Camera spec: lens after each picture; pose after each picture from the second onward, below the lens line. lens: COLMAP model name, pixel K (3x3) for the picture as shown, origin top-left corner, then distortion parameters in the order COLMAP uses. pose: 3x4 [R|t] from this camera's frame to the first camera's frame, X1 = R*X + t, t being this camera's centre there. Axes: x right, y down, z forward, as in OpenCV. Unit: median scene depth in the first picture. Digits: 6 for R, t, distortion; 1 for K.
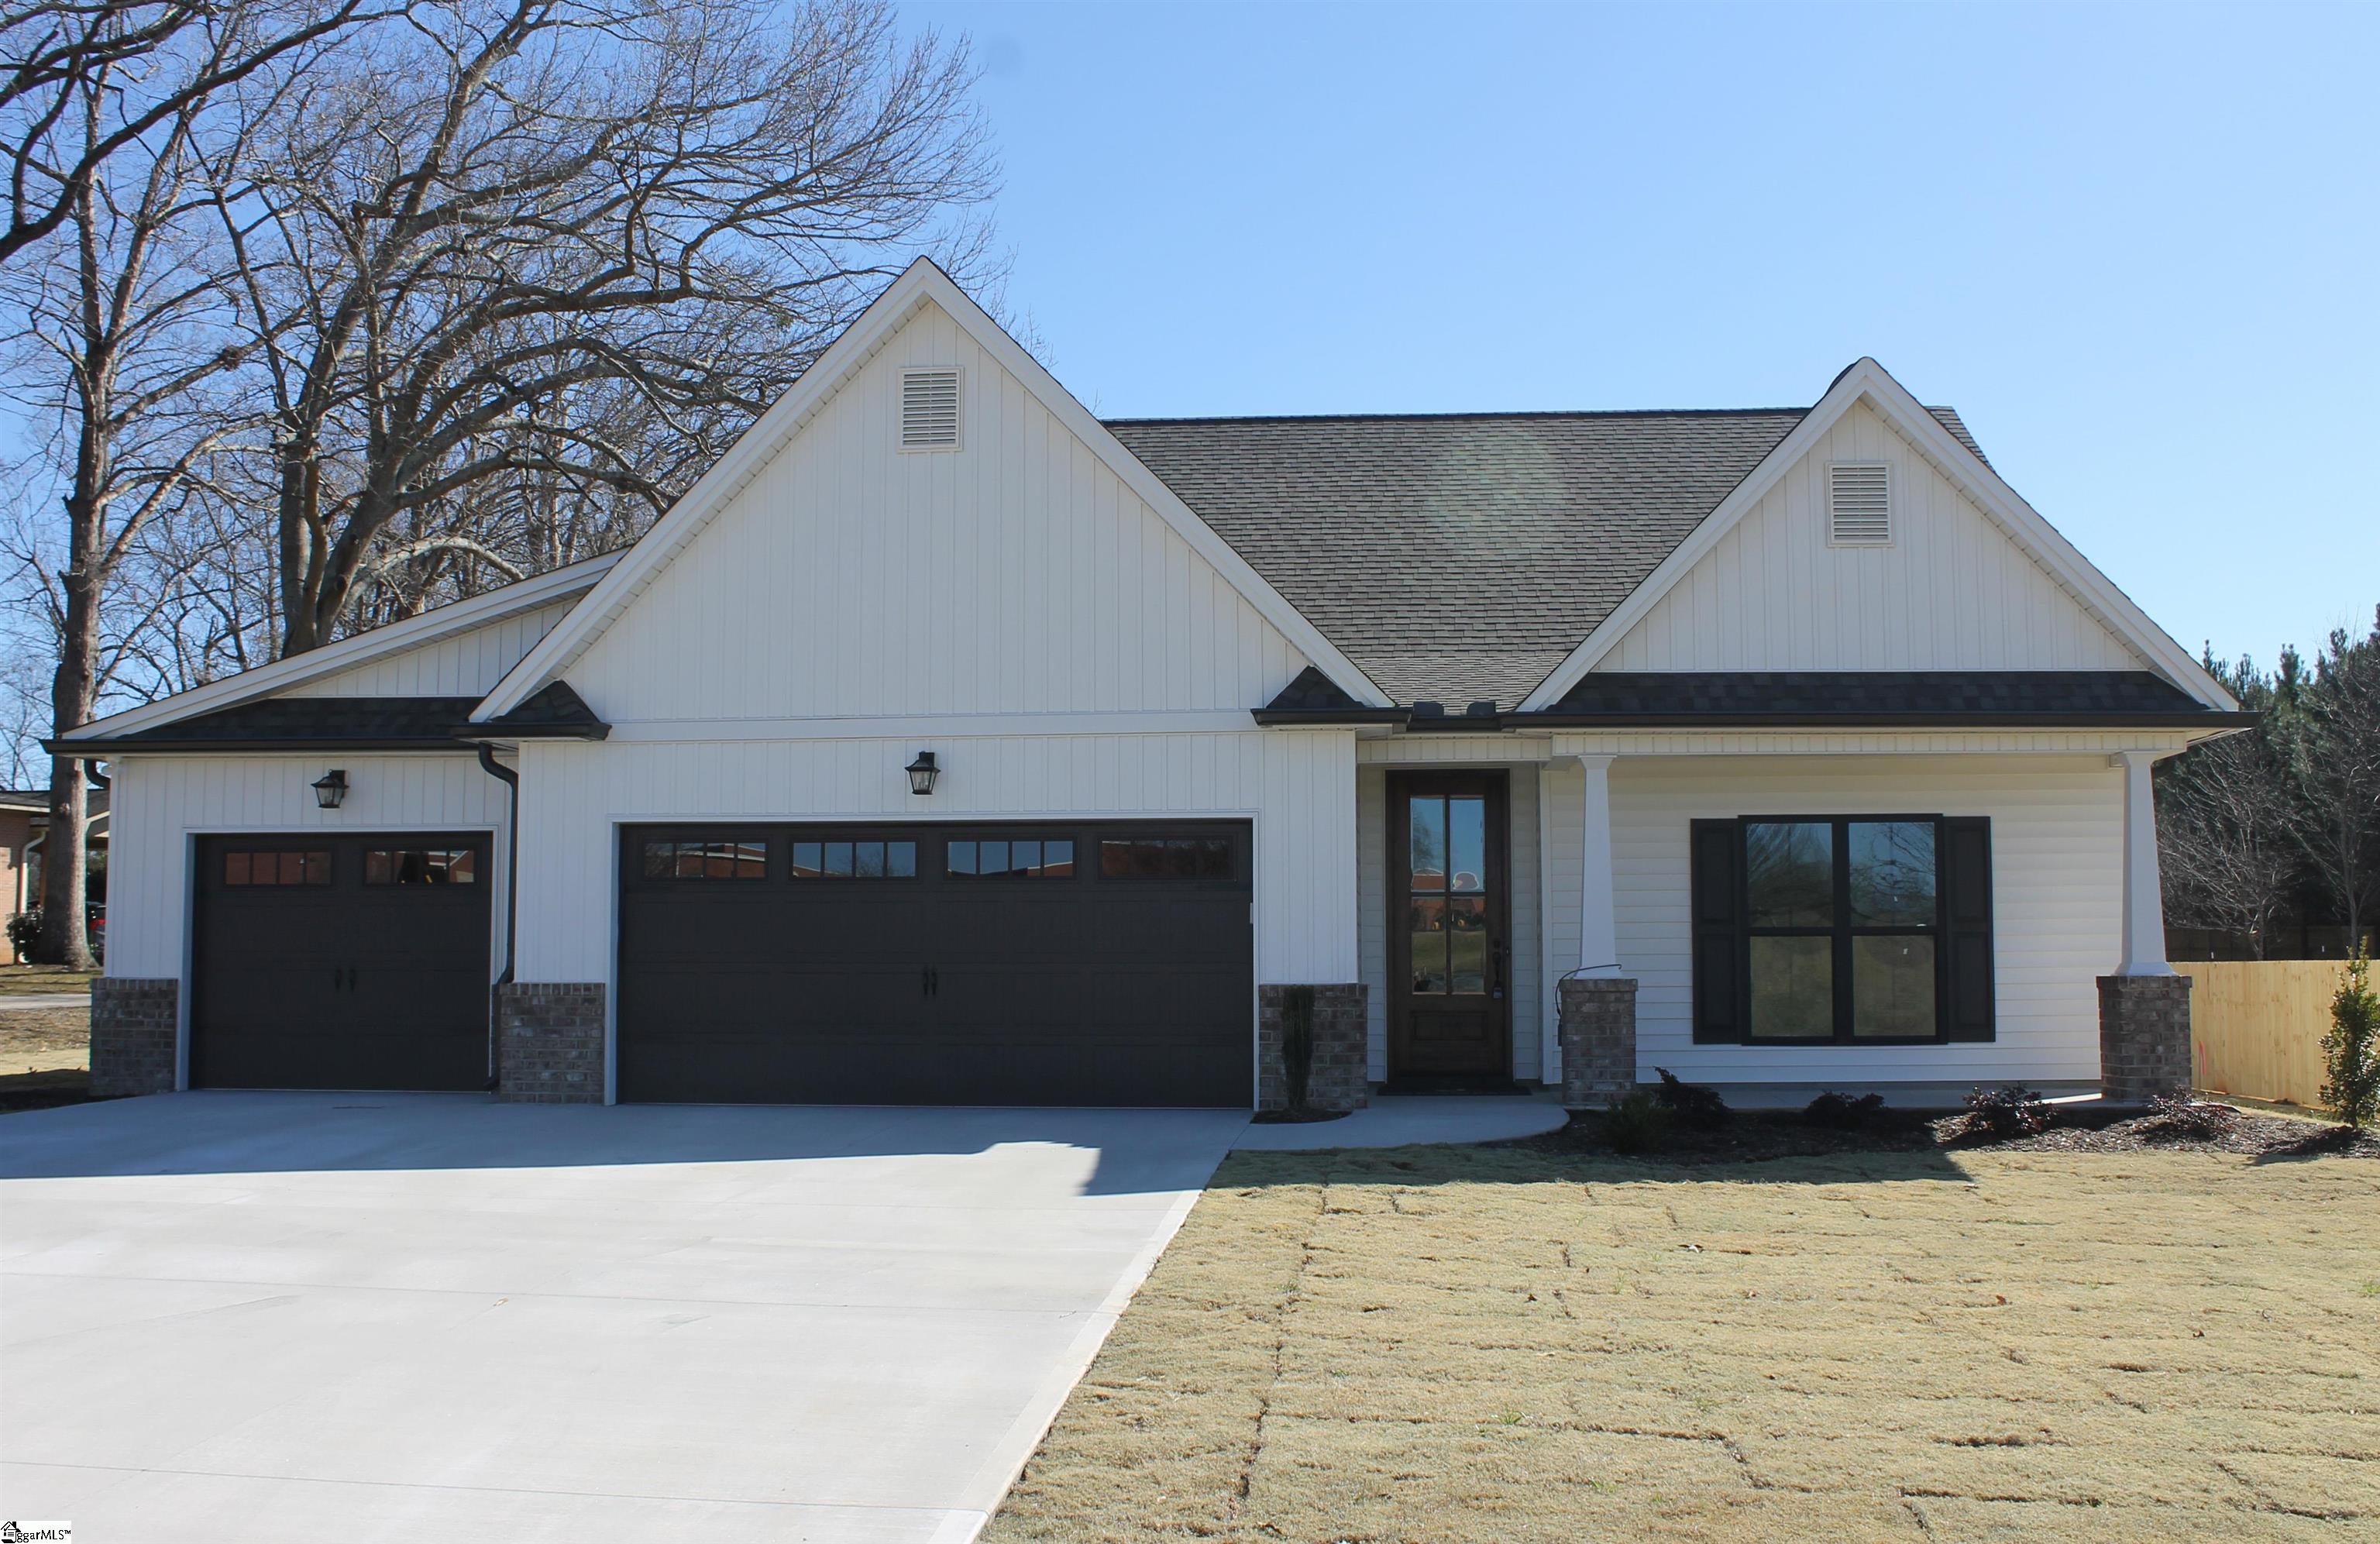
lens RADIAL K [[2816.2, 0, 1190.0], [0, 2816.2, 772.0], [0, 0, 1]] dist [-0.191776, 0.179214]
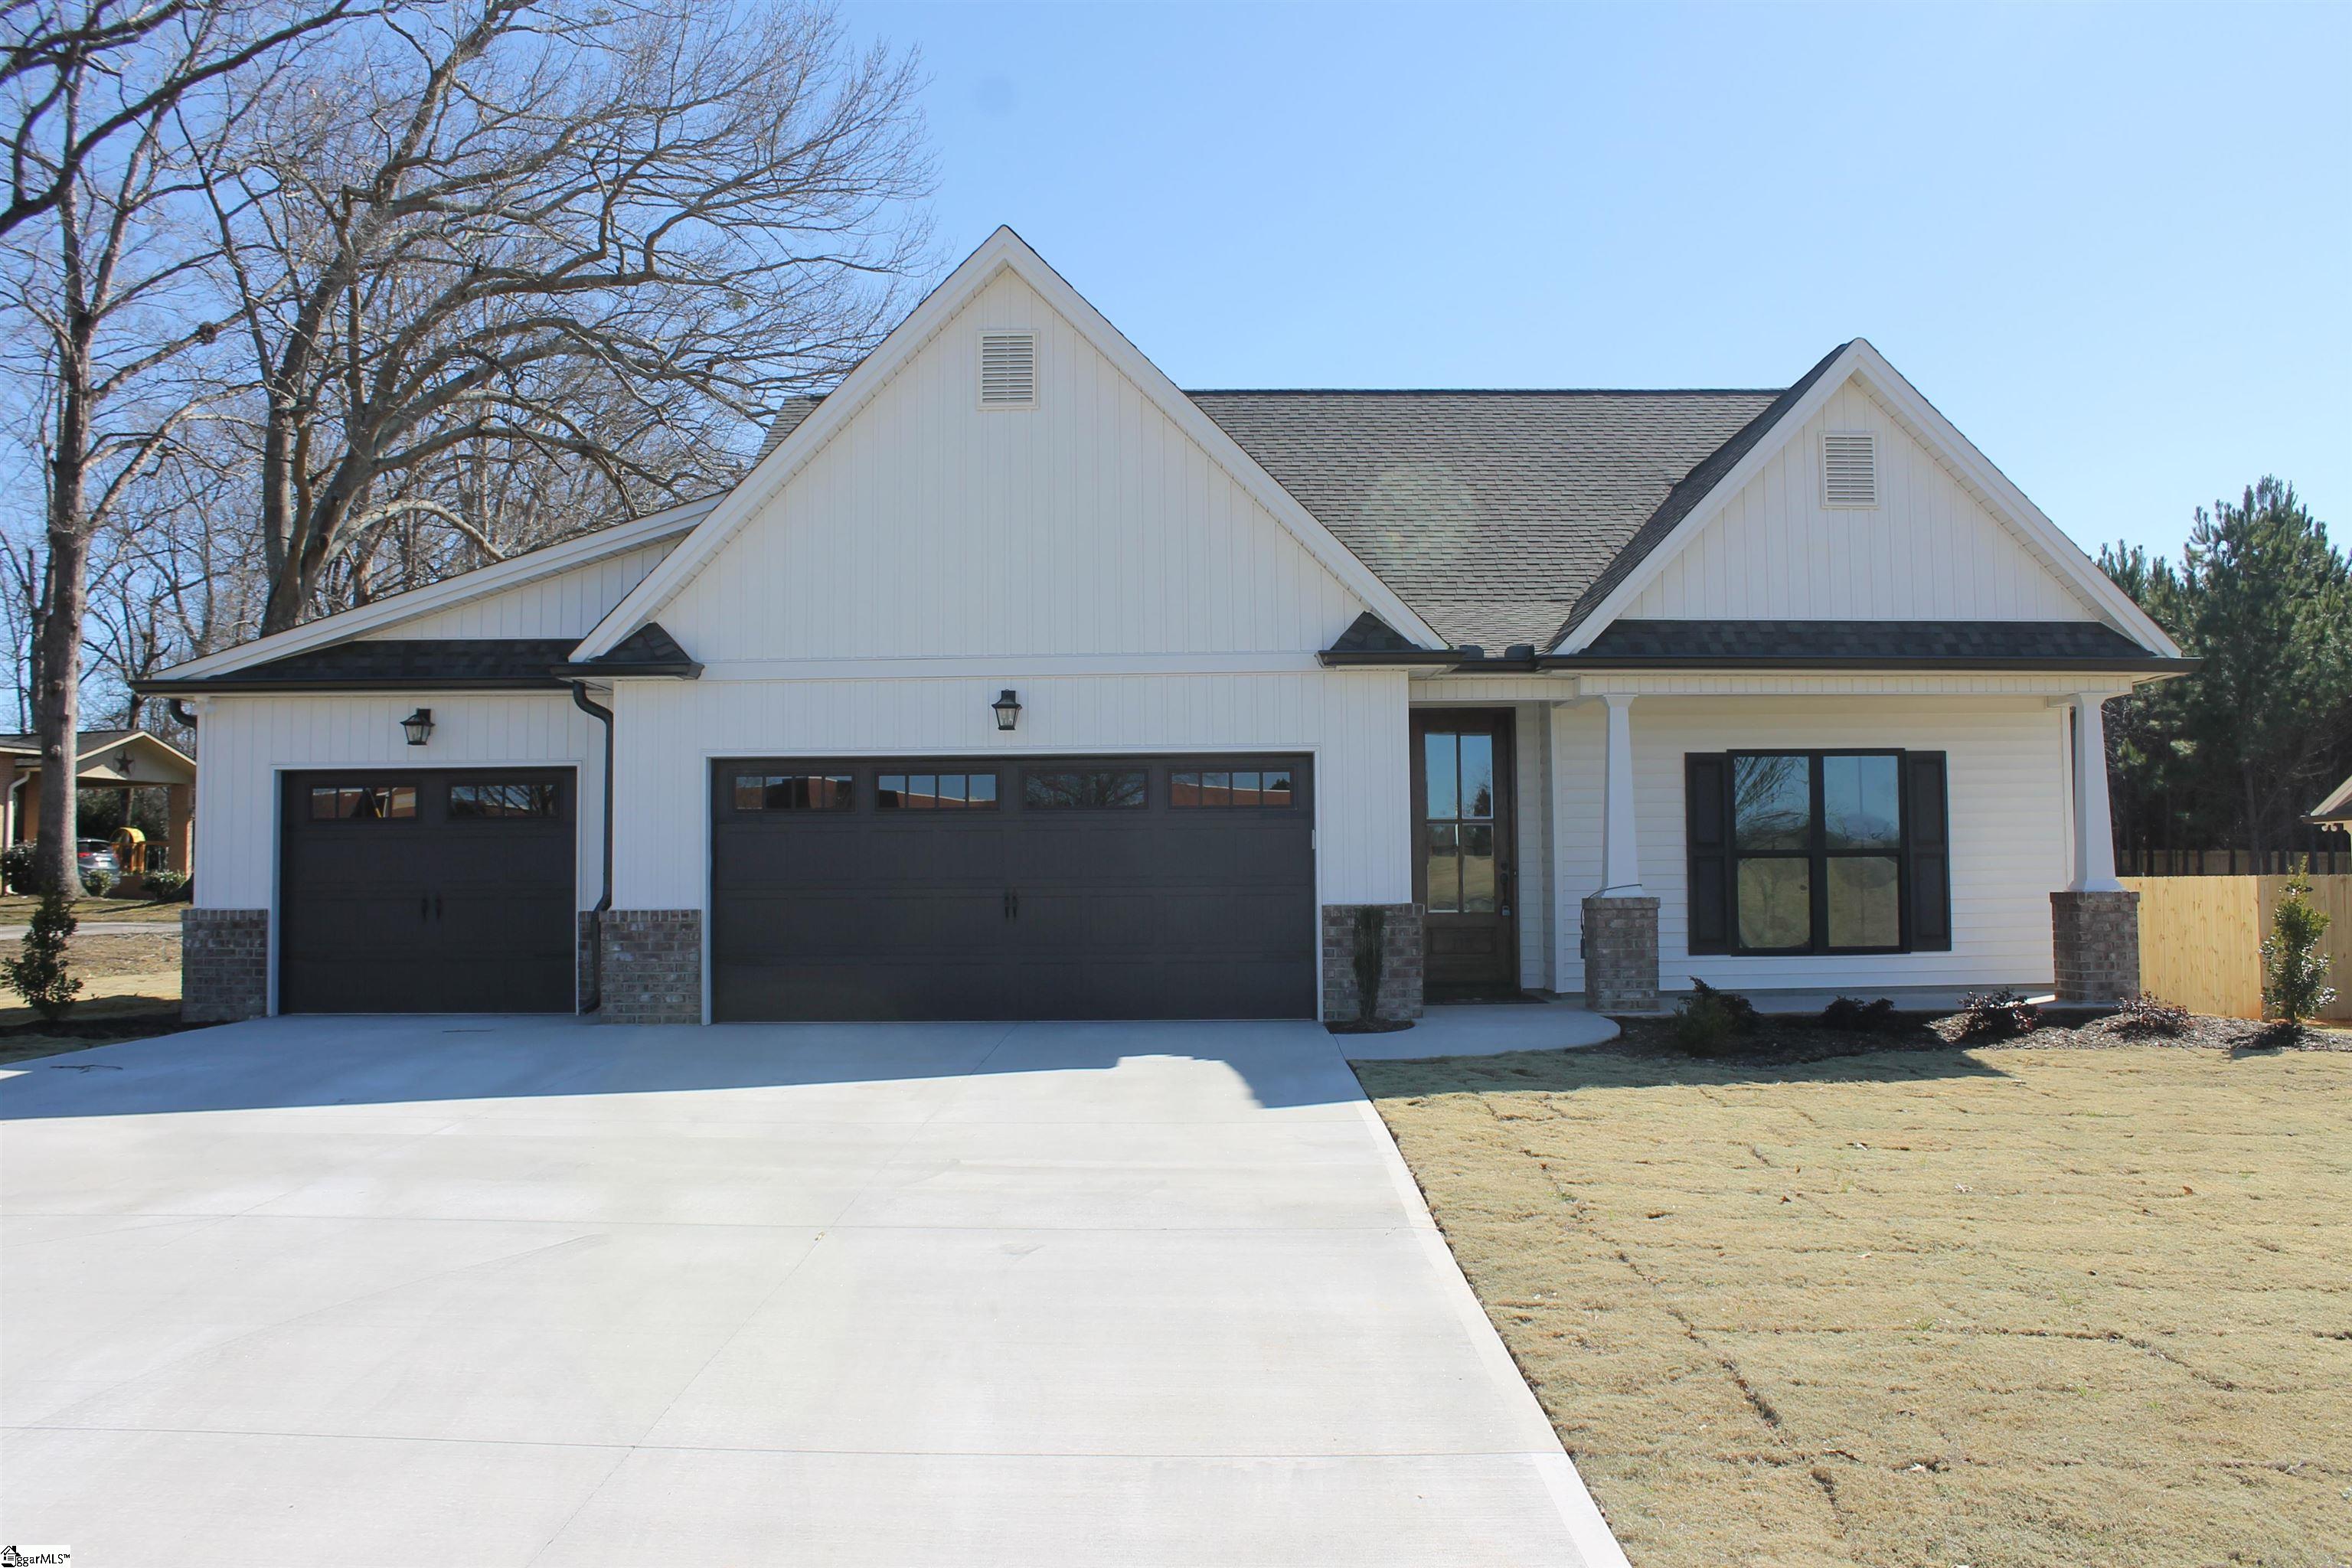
lens RADIAL K [[2404.9, 0, 1176.0], [0, 2404.9, 784.0], [0, 0, 1]] dist [-0.220620, 0.264038]
pose [[0.994187, -0.002835, 0.107632, -0.127168], [-0.000065, 0.999637, 0.026931, 0.003873], [-0.107669, -0.026781, 0.993826, 0.085332]]
